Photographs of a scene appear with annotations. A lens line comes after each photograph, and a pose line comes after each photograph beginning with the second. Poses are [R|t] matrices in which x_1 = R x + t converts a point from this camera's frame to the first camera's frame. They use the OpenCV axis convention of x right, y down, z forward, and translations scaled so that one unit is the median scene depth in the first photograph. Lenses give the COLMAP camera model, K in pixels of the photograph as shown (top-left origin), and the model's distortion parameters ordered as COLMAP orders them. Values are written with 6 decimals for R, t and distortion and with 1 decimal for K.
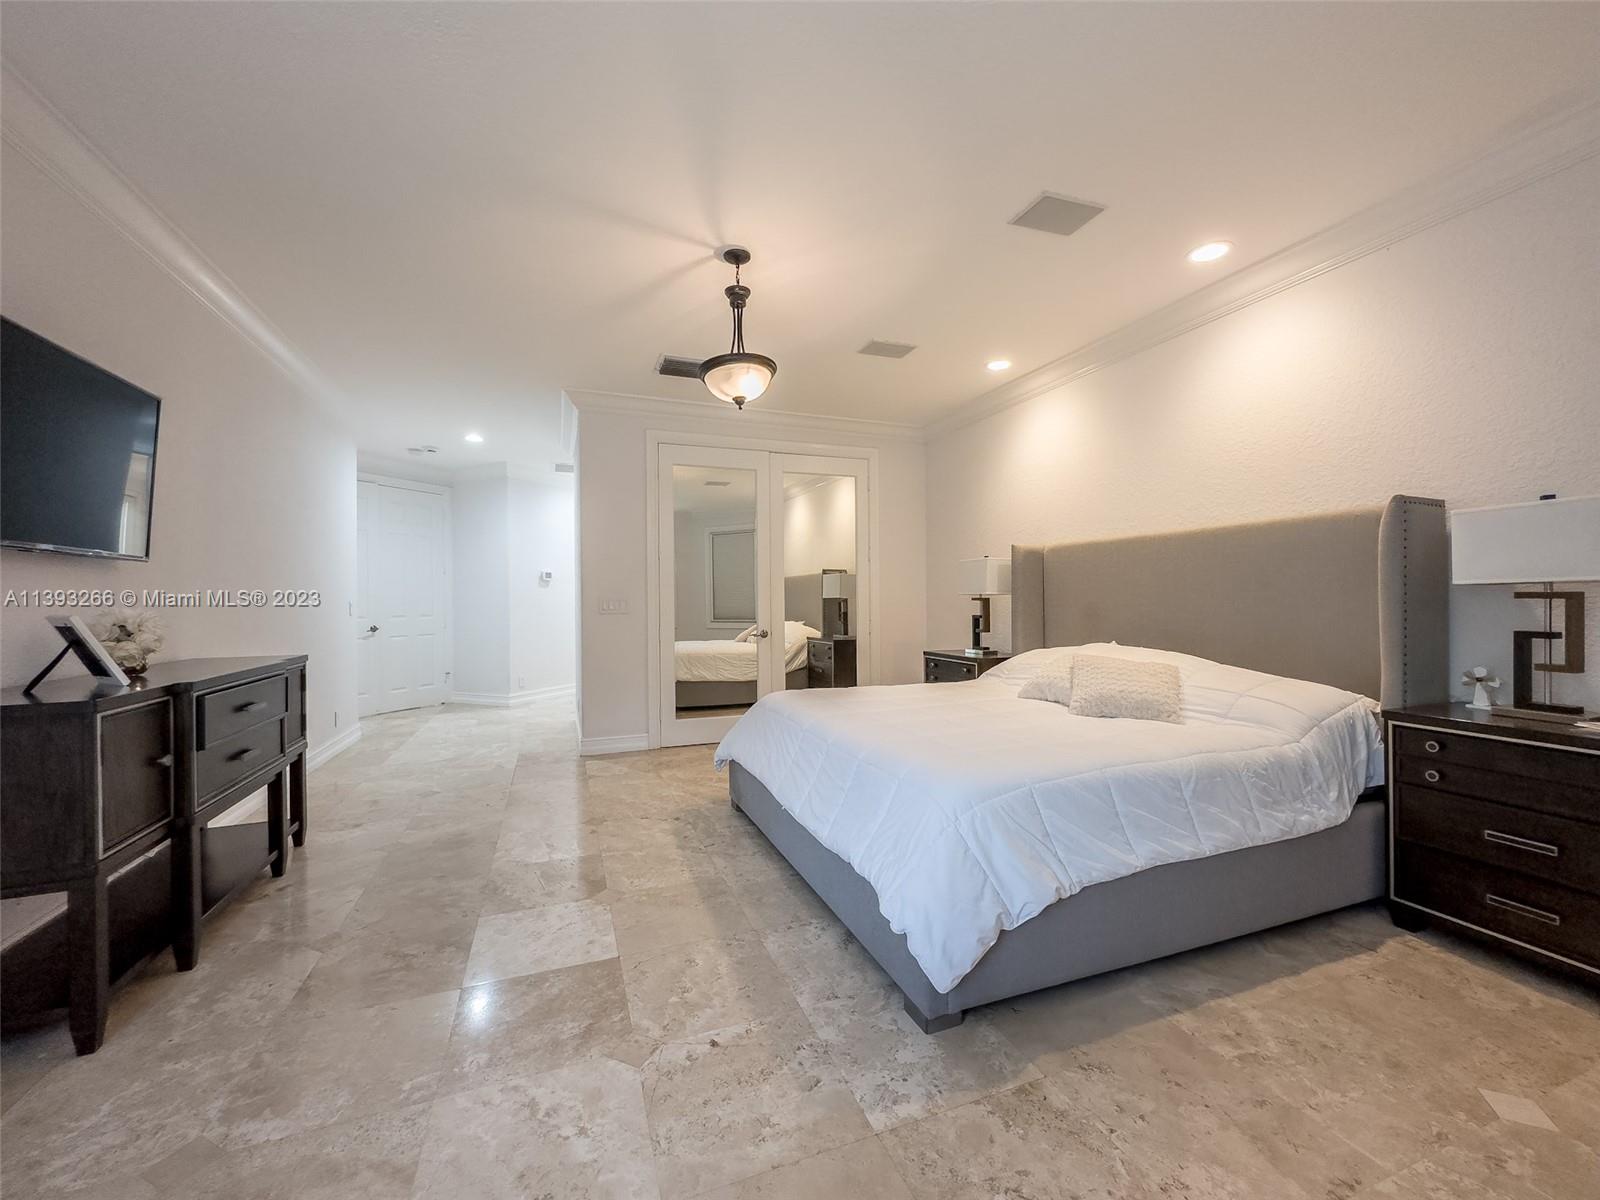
lens RADIAL K [[649.1, 0, 794.7], [0, 649.1, 599.7], [0, 0, 1]] dist [-0.002331, 0.000984]
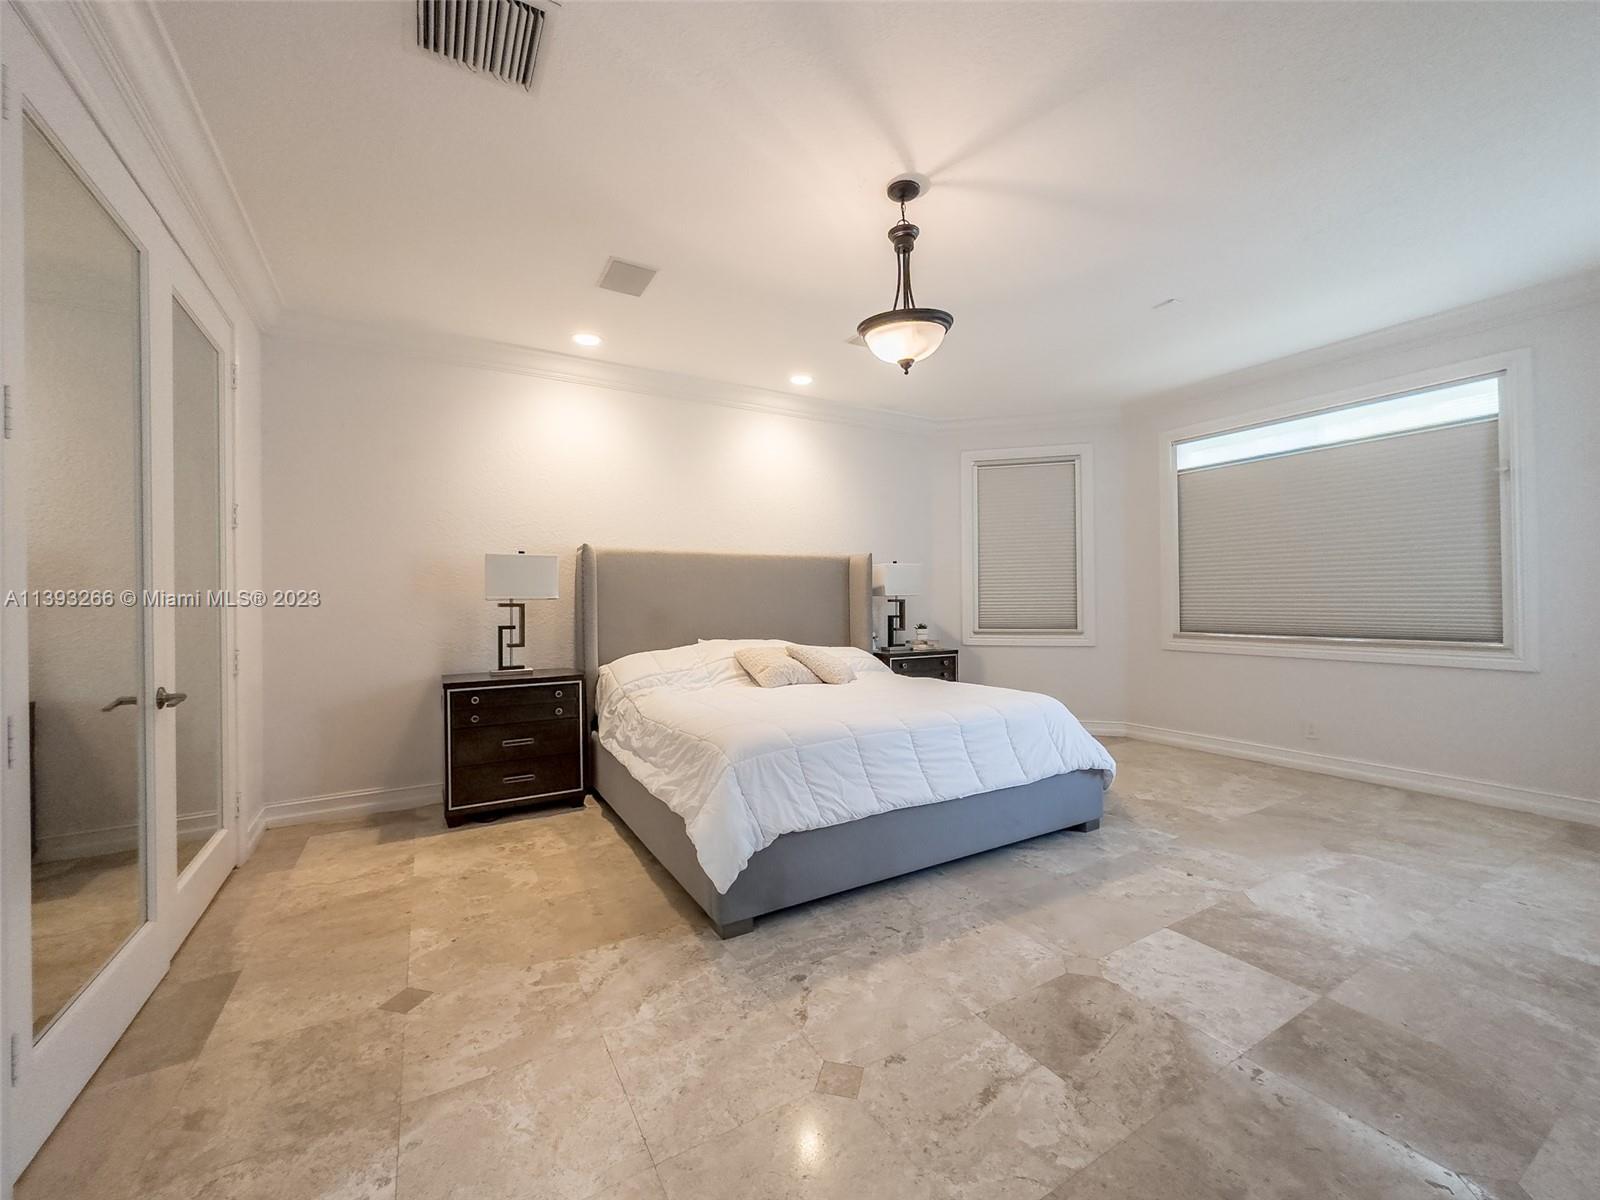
lens RADIAL K [[649.1, 0, 798.1], [0, 649.1, 601.0], [0, 0, 1]] dist [-0.002331, 0.000984]
pose [[-0.181864, 0.009504, 0.983278, -1.173511], [0.010933, 0.999911, -0.007643, 0.007979], [-0.983263, 0.009360, -0.181951, 1.715599]]
